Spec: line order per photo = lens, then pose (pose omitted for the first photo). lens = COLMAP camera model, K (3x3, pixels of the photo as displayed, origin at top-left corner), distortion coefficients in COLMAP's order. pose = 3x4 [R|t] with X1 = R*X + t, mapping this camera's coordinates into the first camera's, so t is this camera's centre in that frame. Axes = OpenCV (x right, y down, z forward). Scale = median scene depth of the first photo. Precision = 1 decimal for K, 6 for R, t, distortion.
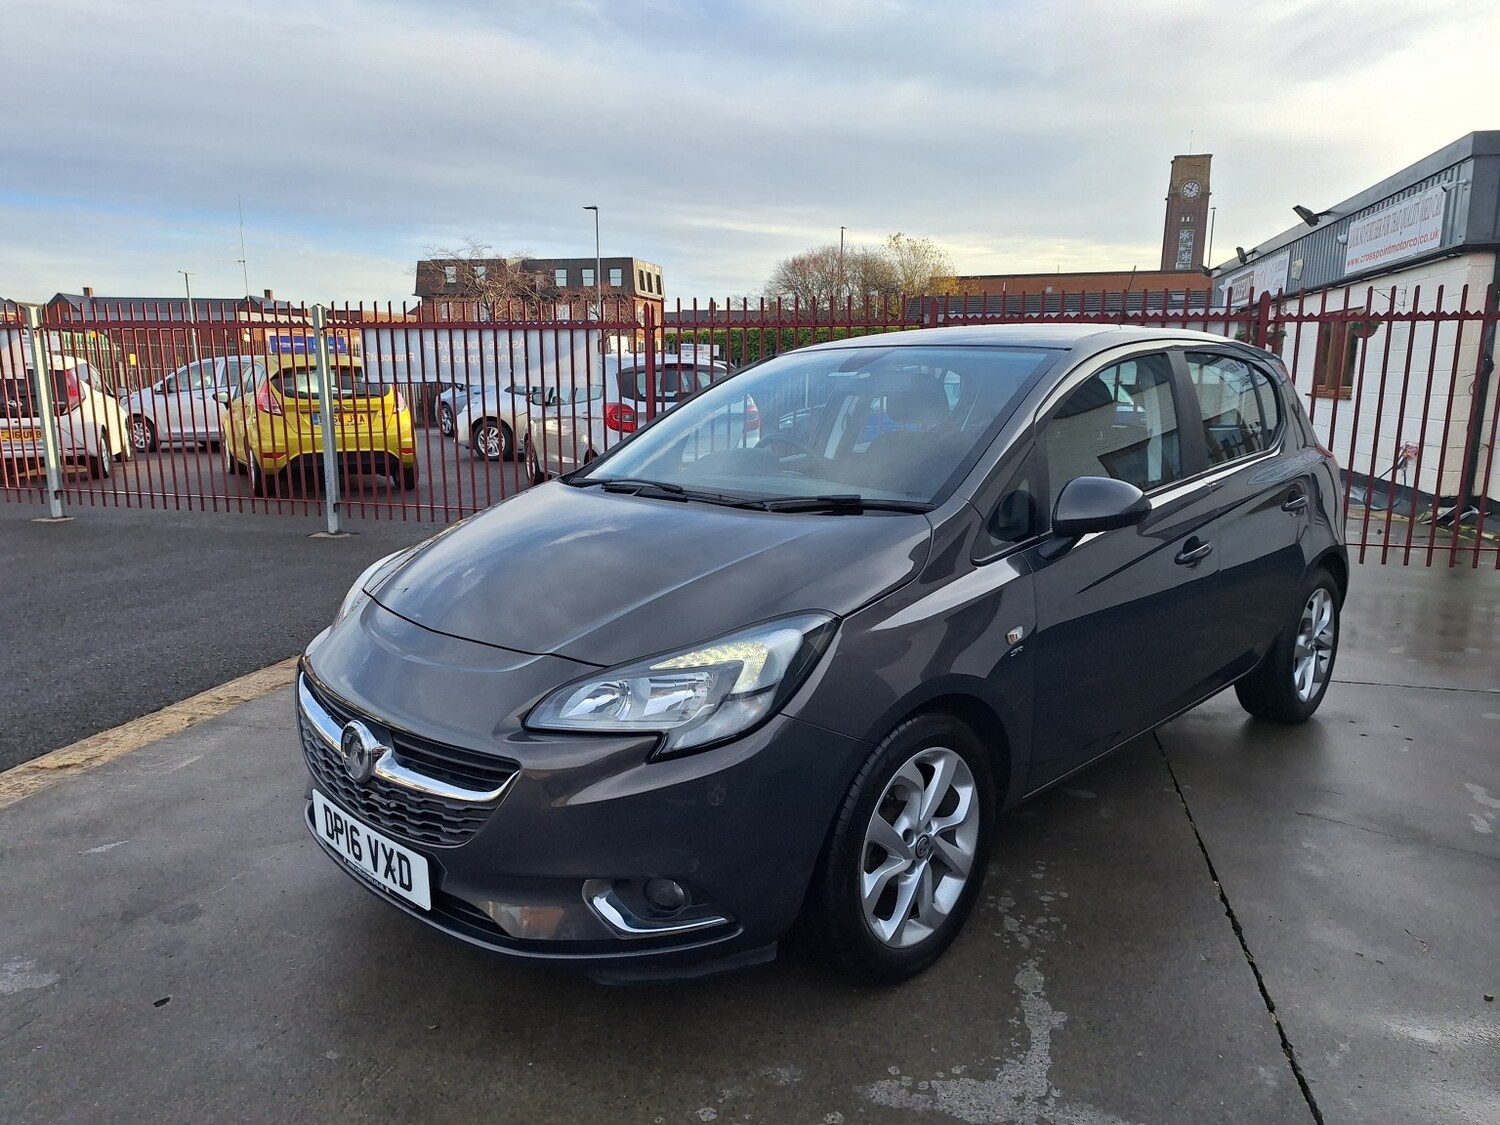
lens RADIAL K [[1048.2, 0, 729.8], [0, 1048.2, 574.1], [0, 0, 1]] dist [0.044764, -0.035527]
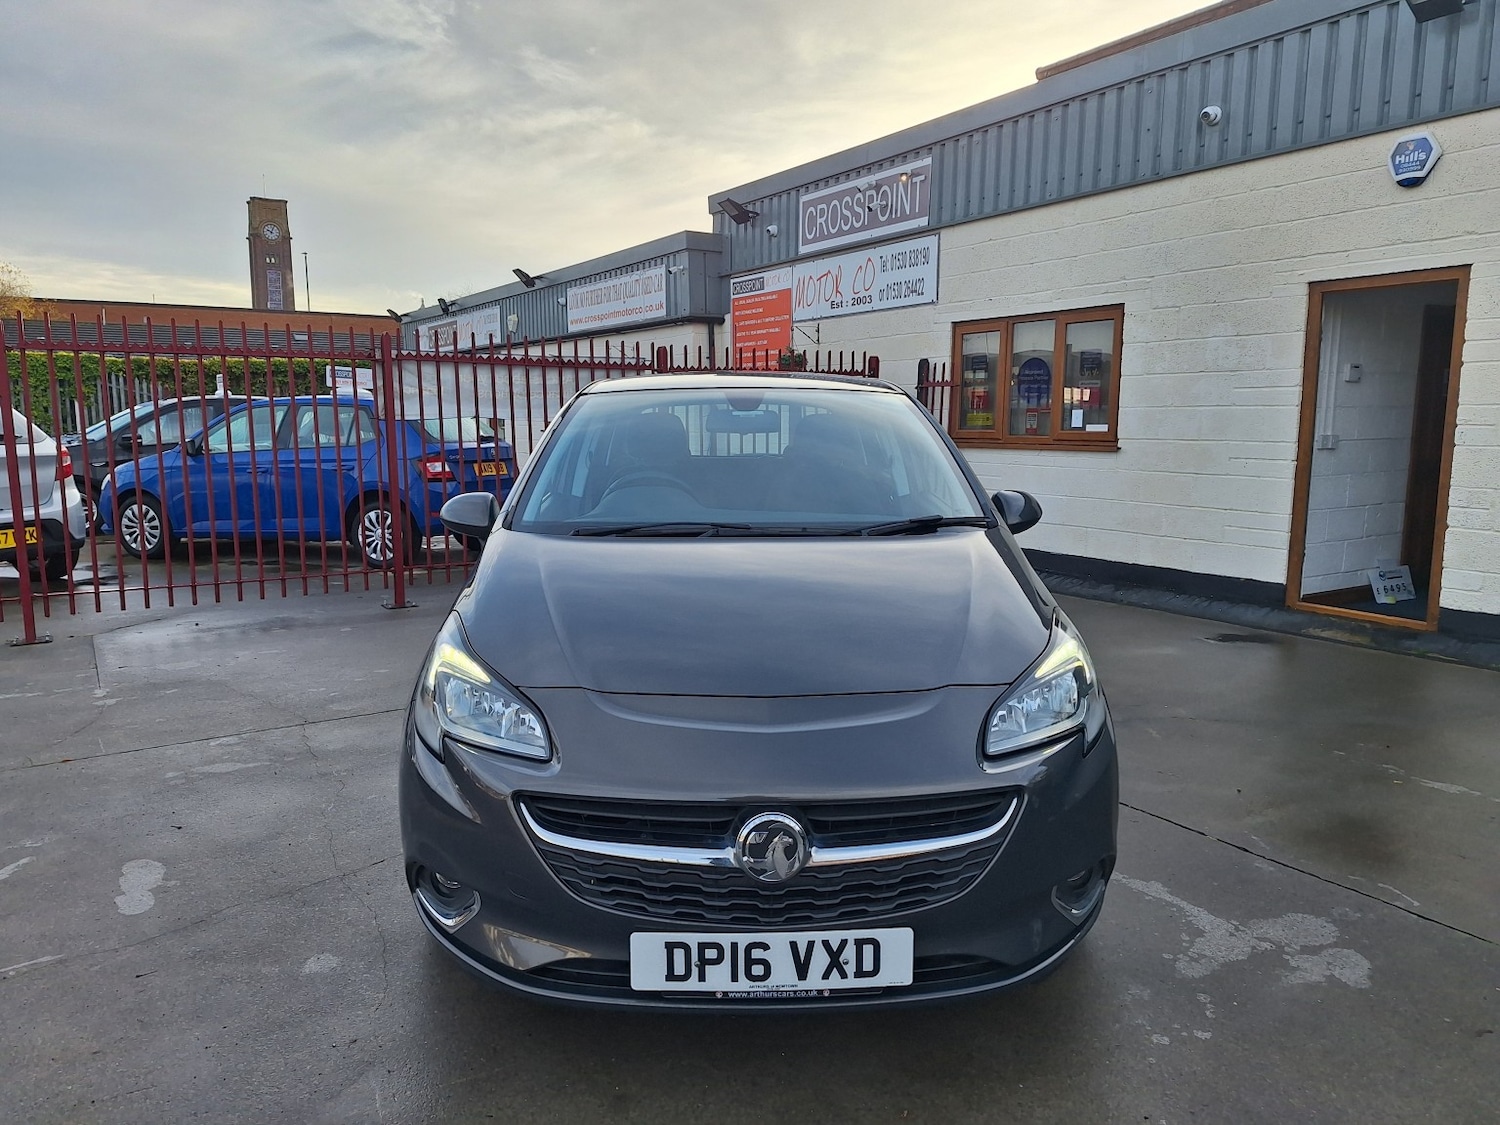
lens RADIAL K [[1038.5, 0, 746.3], [0, 1038.5, 557.5], [0, 0, 1]] dist [0.056210, -0.048905]
pose [[0.678968, -0.100356, 0.727276, -0.896308], [0.136256, 0.990628, 0.009490, -0.071876], [-0.721413, 0.092652, 0.686279, 0.385258]]
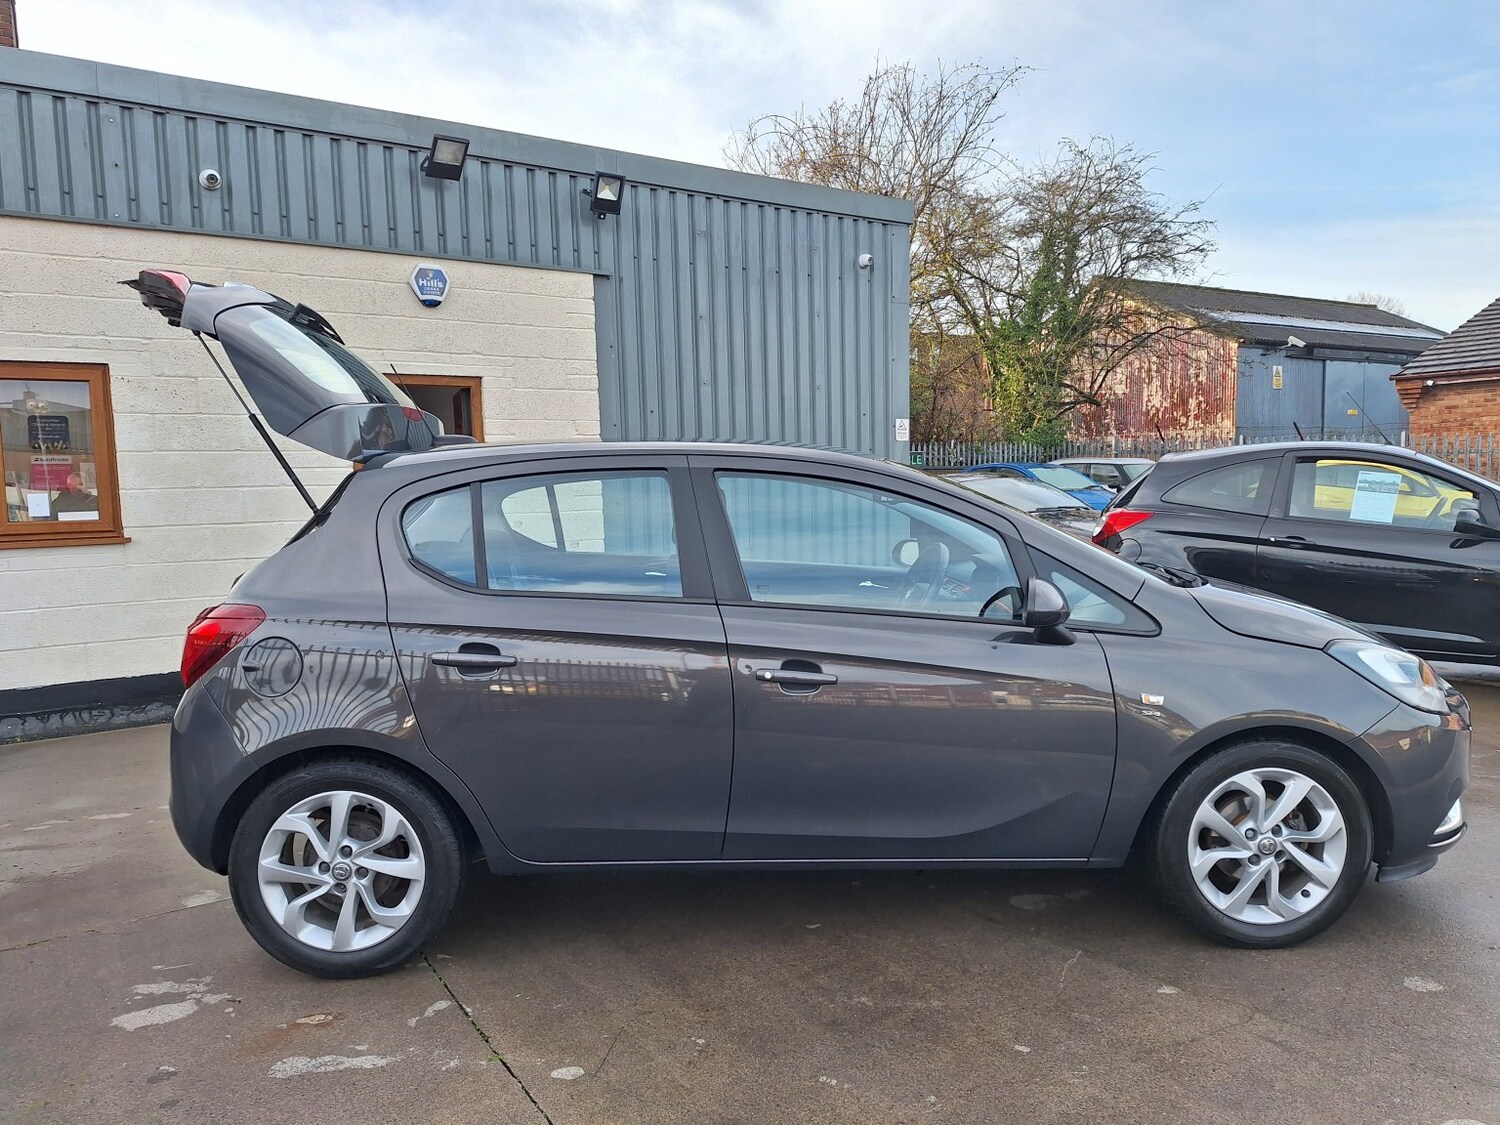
lens RADIAL K [[1038.5, 0, 743.6], [0, 1038.5, 555.4], [0, 0, 1]] dist [0.056210, -0.048905]
pose [[-0.730712, -0.033919, 0.681843, -0.683350], [0.147874, 0.967189, 0.206587, -0.501890], [-0.666478, 0.251782, -0.701721, 2.612627]]
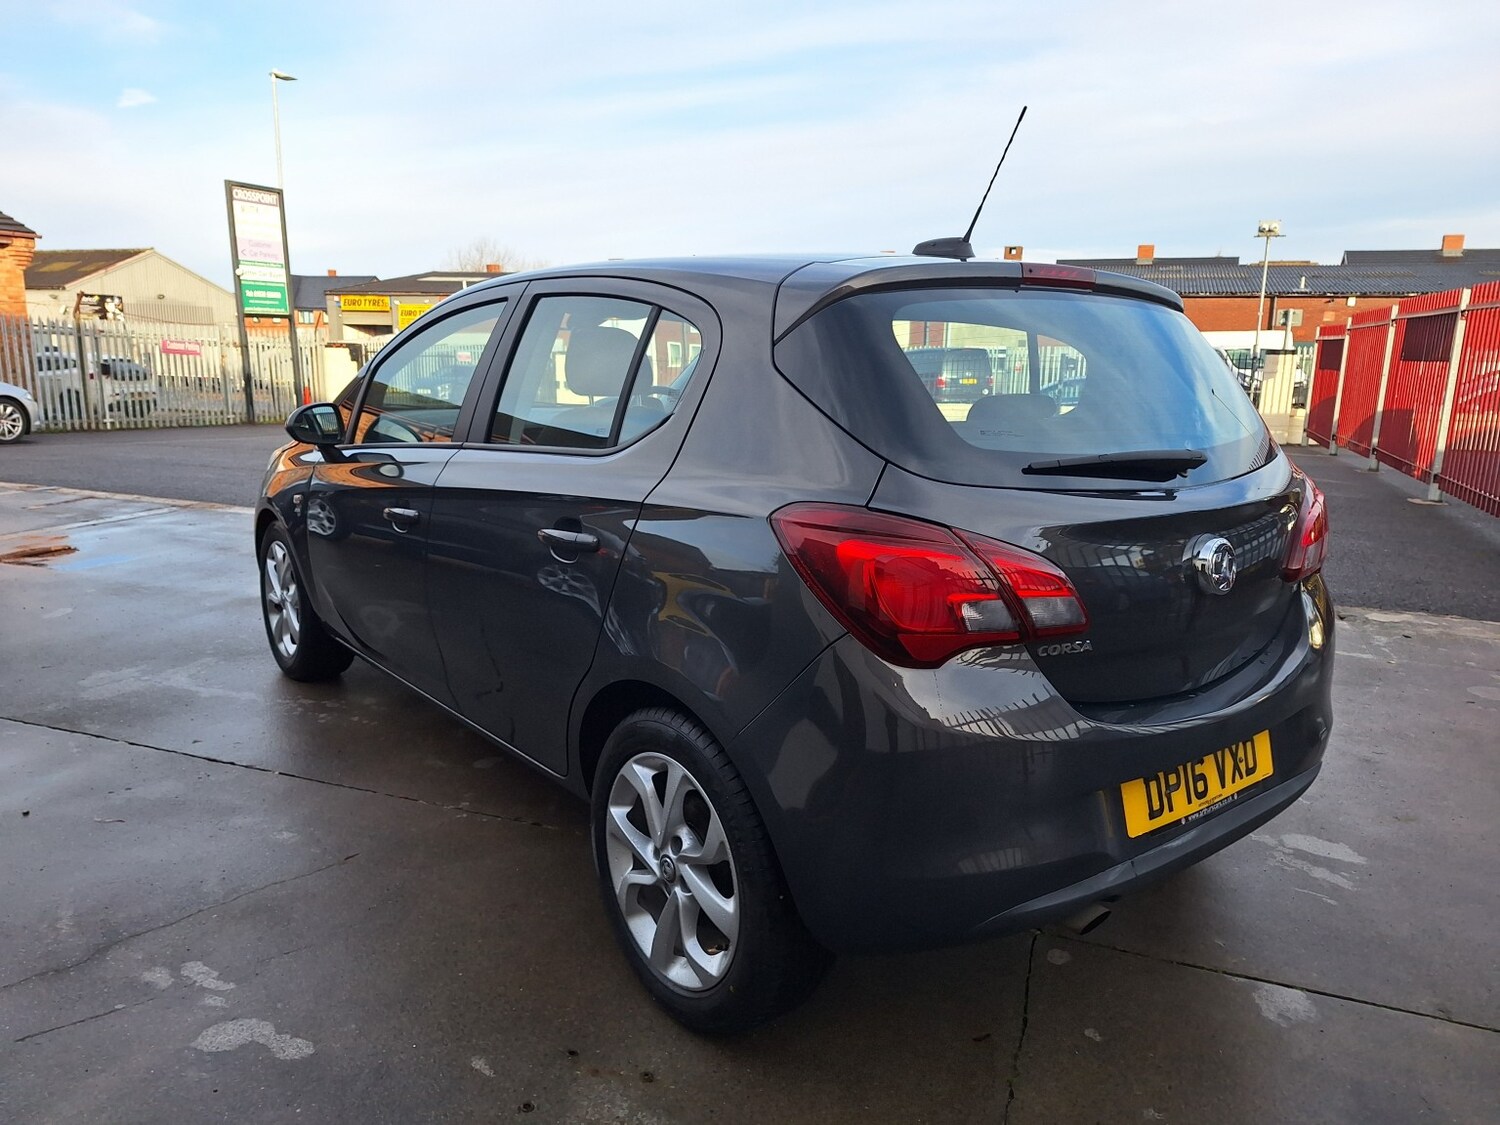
lens RADIAL K [[1038.5, 0, 722.3], [0, 1038.5, 575.9], [0, 0, 1]] dist [0.056210, -0.048905]
pose [[-0.121626, 0.209311, -0.970256, 1.674741], [-0.205119, 0.951112, 0.230893, -0.303824], [0.971151, 0.227100, -0.072747, 1.737555]]
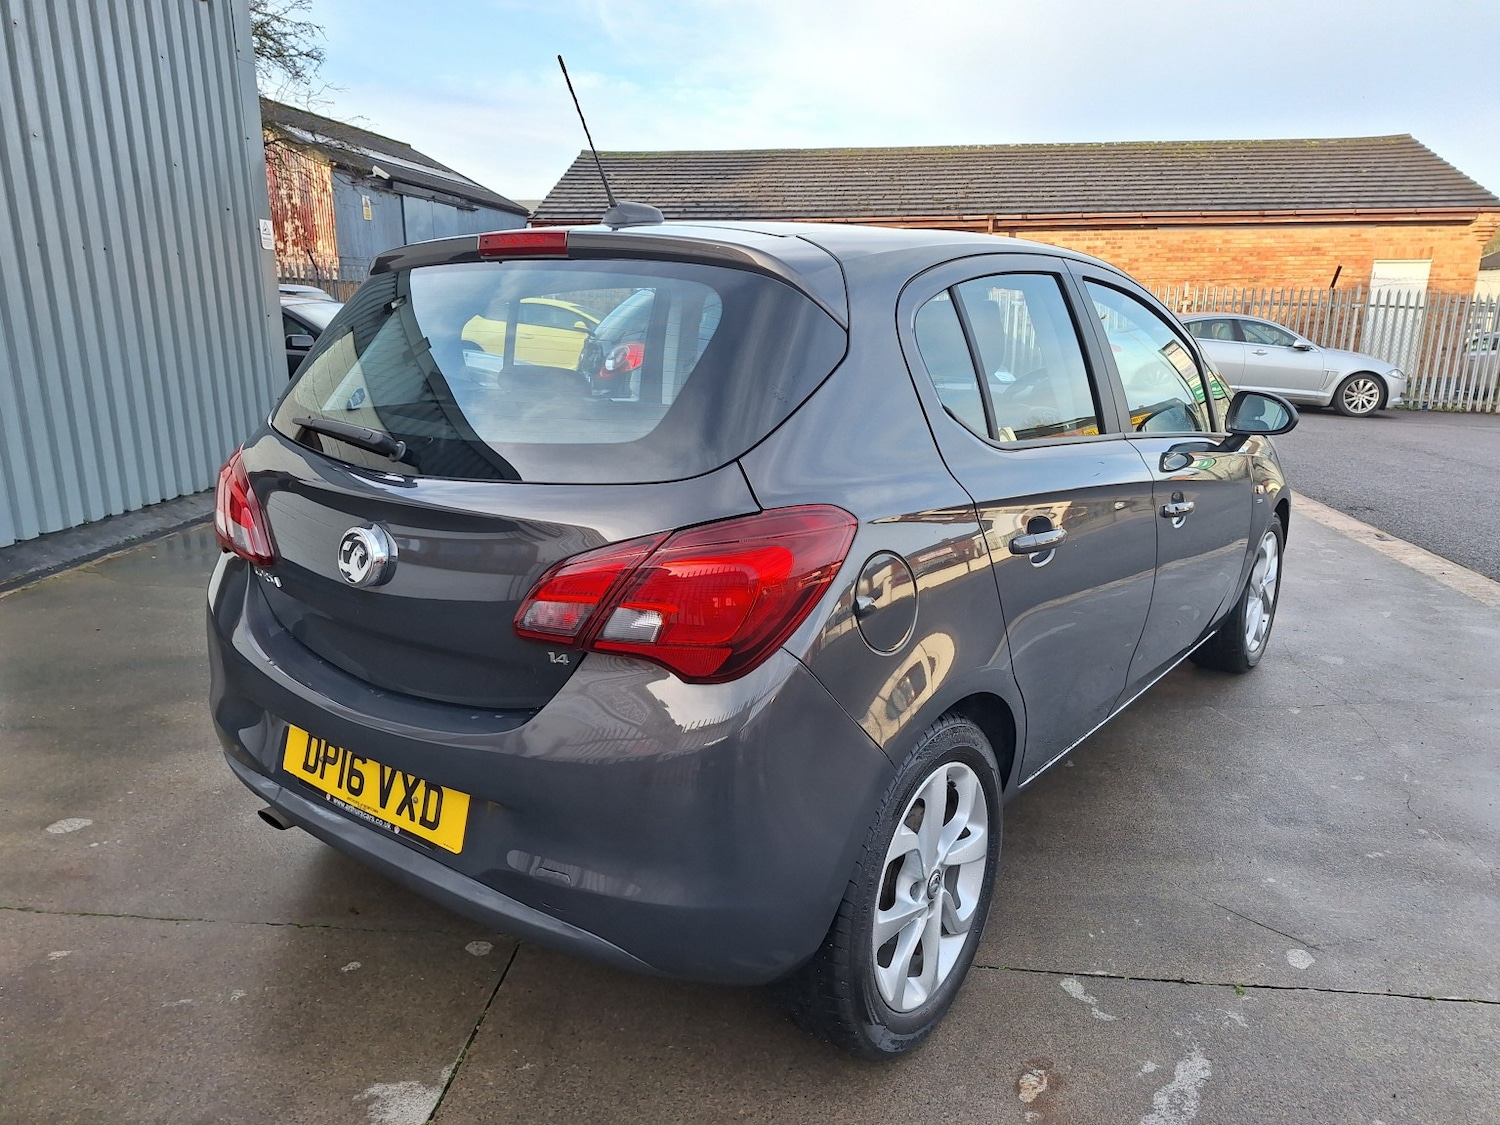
lens RADIAL K [[1038.5, 0, 743.4], [0, 1038.5, 569.7], [0, 0, 1]] dist [0.056210, -0.048905]
pose [[-0.989459, 0.031375, -0.141370, 0.686747], [-0.031252, 0.906972, 0.420029, -0.516443], [0.141398, 0.420020, -0.896432, 2.753387]]
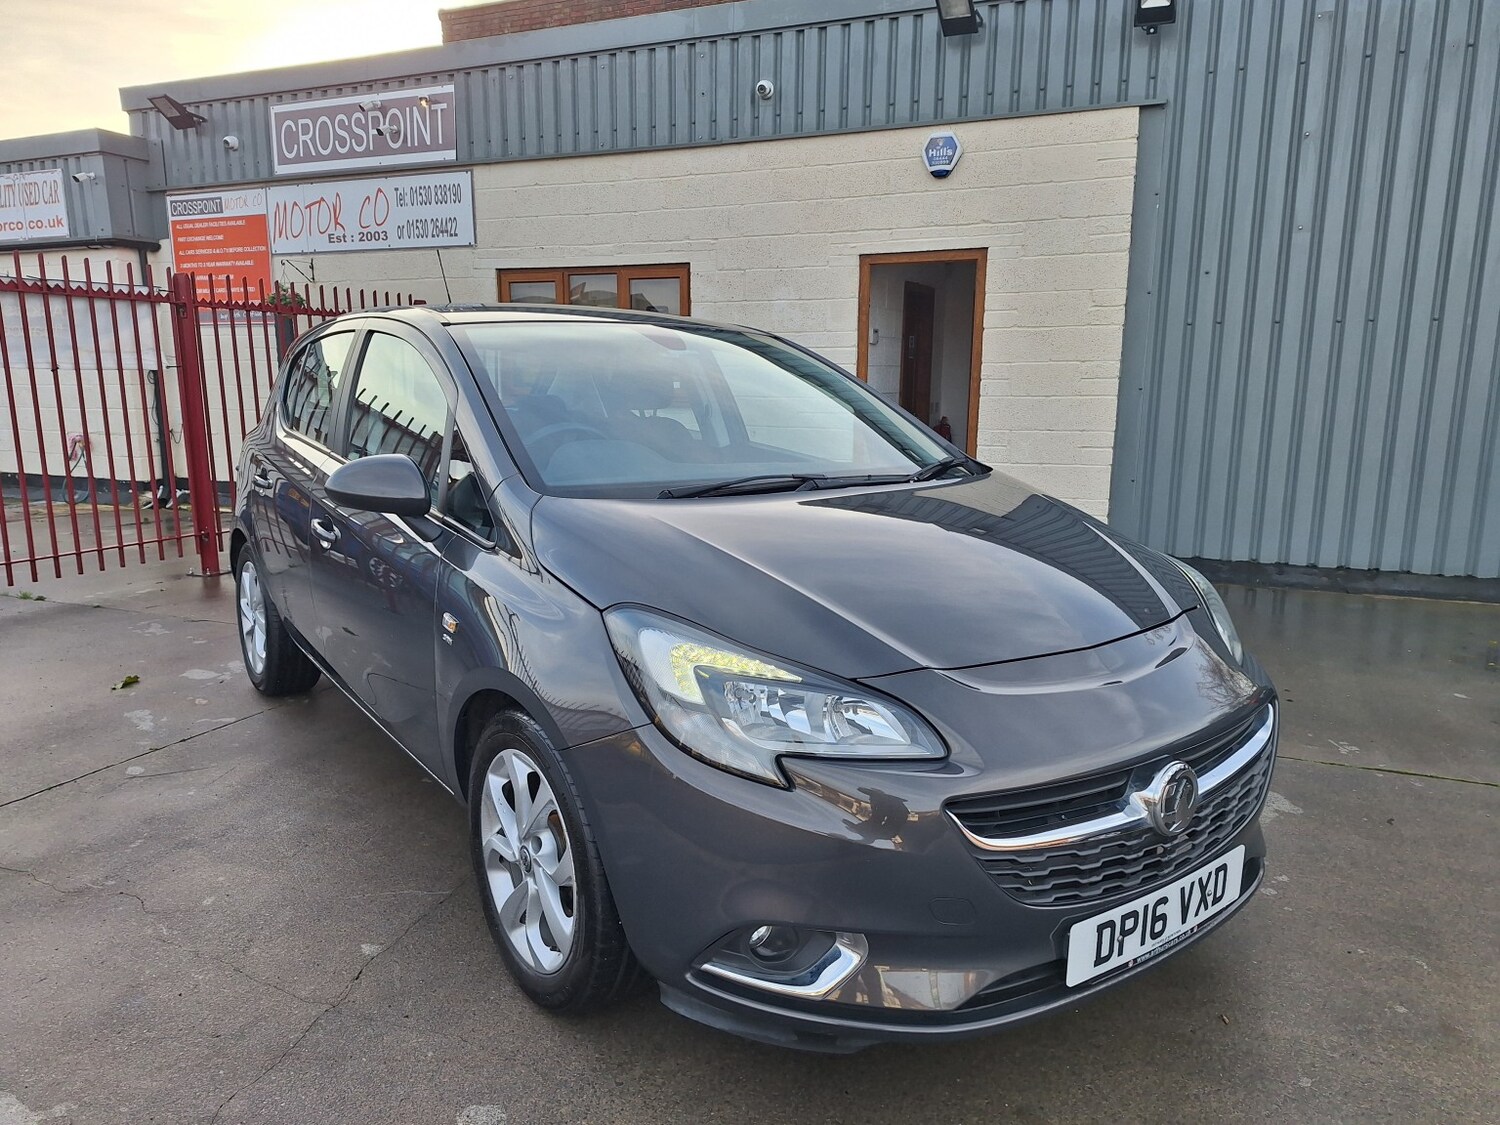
lens RADIAL K [[1038.5, 0, 741.9], [0, 1038.5, 559.6], [0, 0, 1]] dist [0.056210, -0.048905]
pose [[0.147817, -0.172687, 0.973822, -1.093231], [0.177968, 0.973210, 0.145565, -0.180648], [-0.972871, 0.151792, 0.174590, 1.083570]]
